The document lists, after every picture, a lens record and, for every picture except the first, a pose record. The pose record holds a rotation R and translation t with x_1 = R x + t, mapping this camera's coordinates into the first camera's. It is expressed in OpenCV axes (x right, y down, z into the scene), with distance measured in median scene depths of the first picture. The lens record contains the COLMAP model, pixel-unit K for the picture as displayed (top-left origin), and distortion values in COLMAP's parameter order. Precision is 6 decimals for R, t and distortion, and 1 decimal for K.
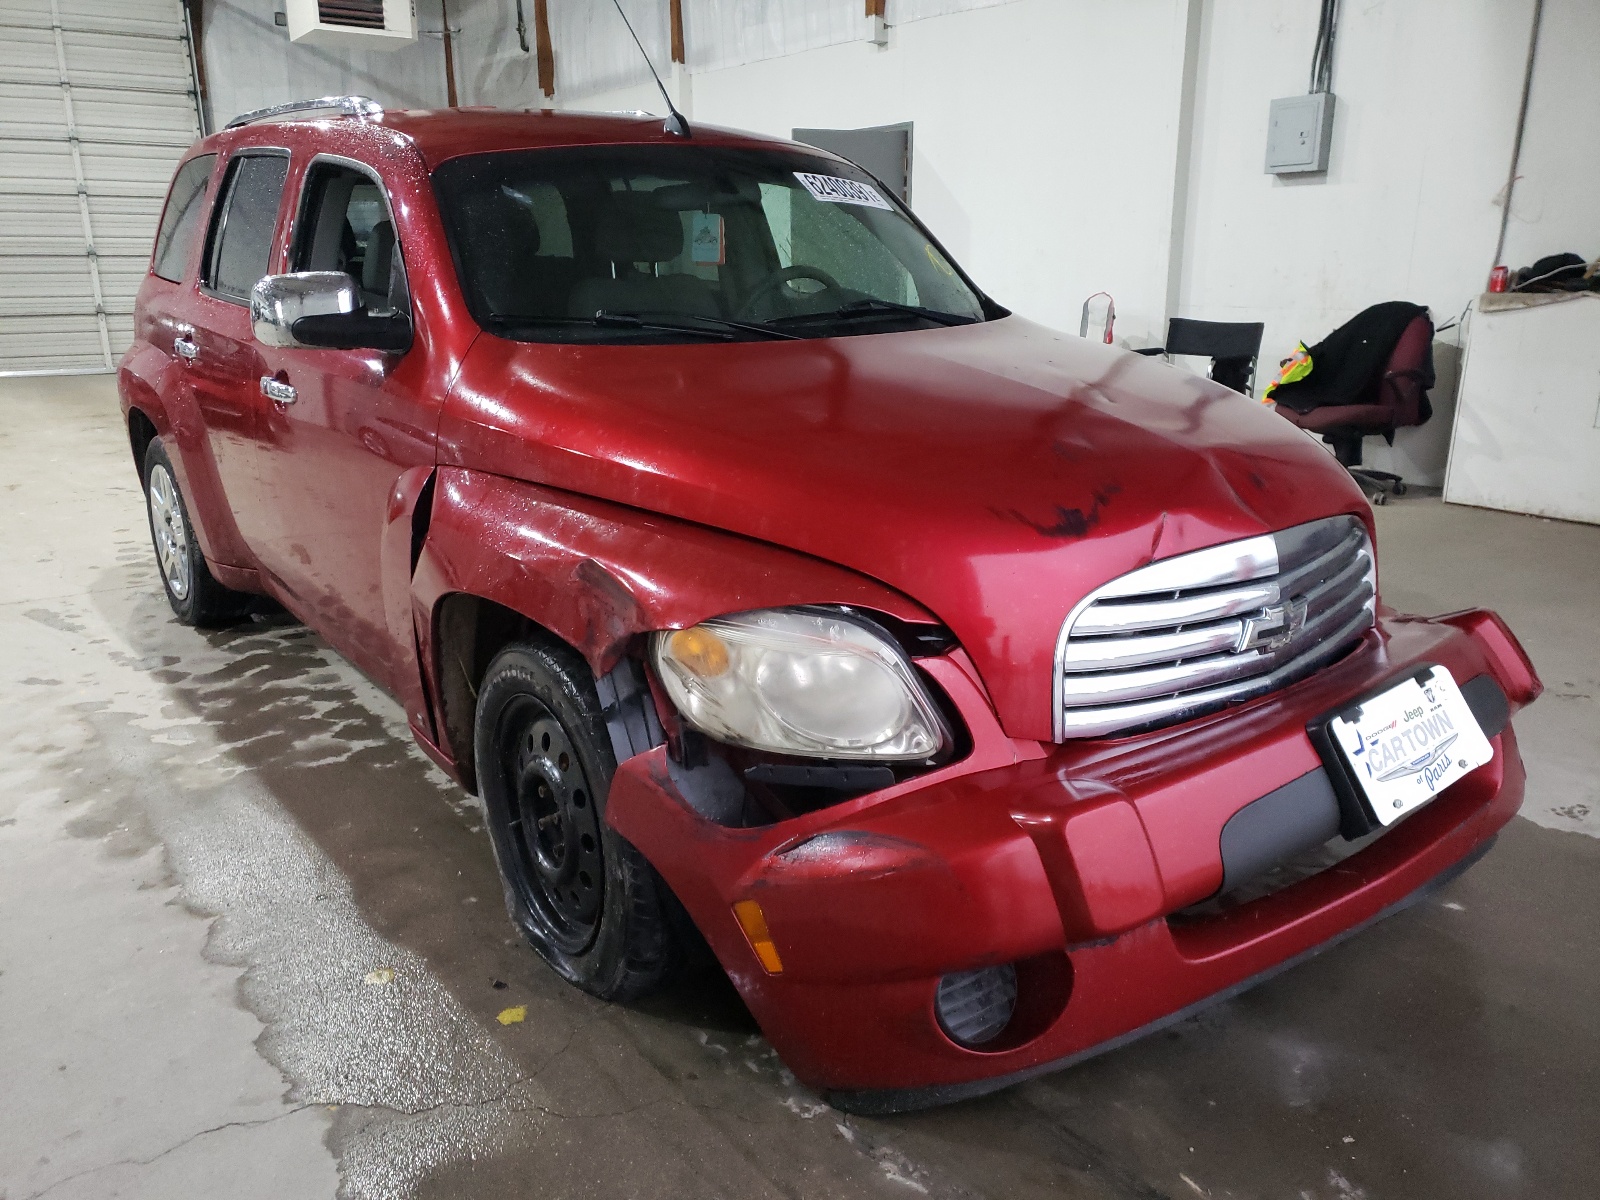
lens RADIAL K [[1238.6, 0, 795.0], [0, 1238.6, 610.7], [0, 0, 1]] dist [0.007103, 0.024527]
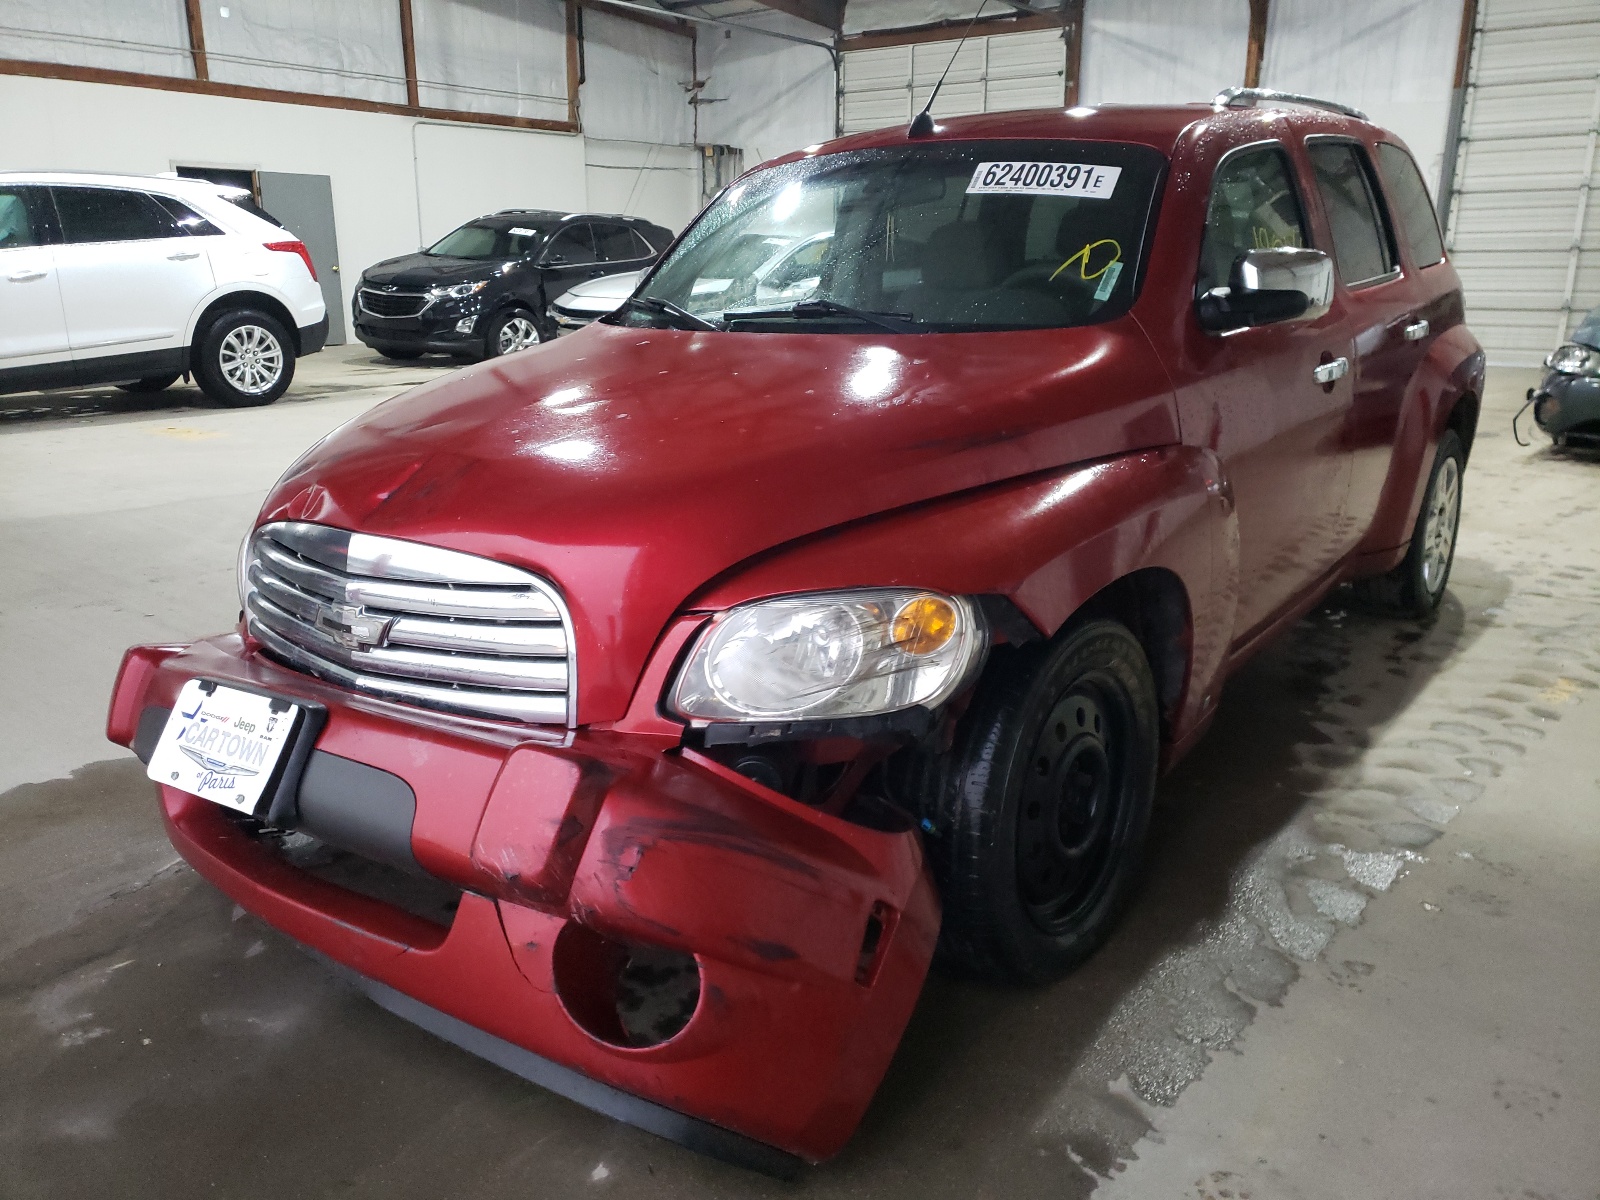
lens RADIAL K [[1238.6, 0, 797.5], [0, 1238.6, 591.8], [0, 0, 1]] dist [0.007103, 0.024527]
pose [[0.266616, 0.259989, -0.928074, 1.240537], [-0.269060, 0.944724, 0.187358, -0.262692], [0.925485, 0.199755, 0.321831, 0.887498]]
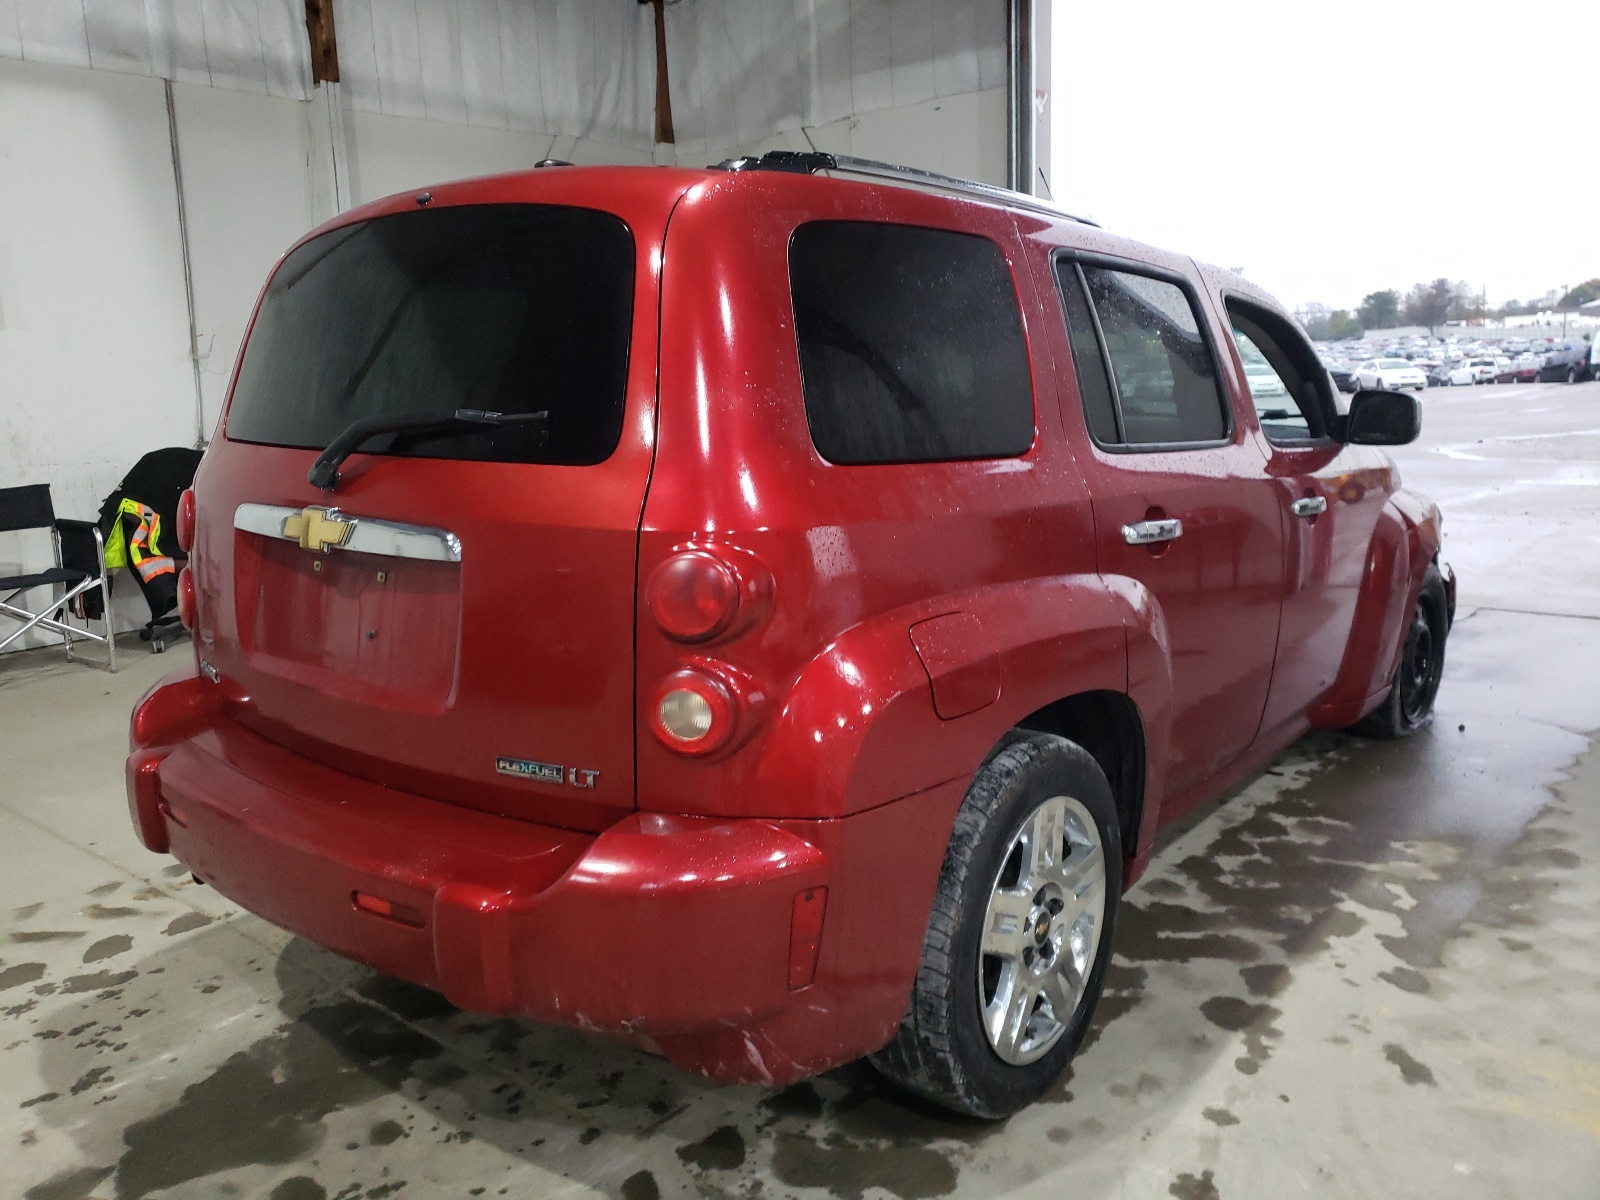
lens RADIAL K [[1238.6, 0, 797.7], [0, 1238.6, 598.5], [0, 0, 1]] dist [0.007103, 0.024527]
pose [[-0.225730, -0.168179, 0.959563, -1.792002], [0.298949, 0.925503, 0.232535, -0.639323], [-0.927187, 0.339351, -0.158637, 2.136472]]
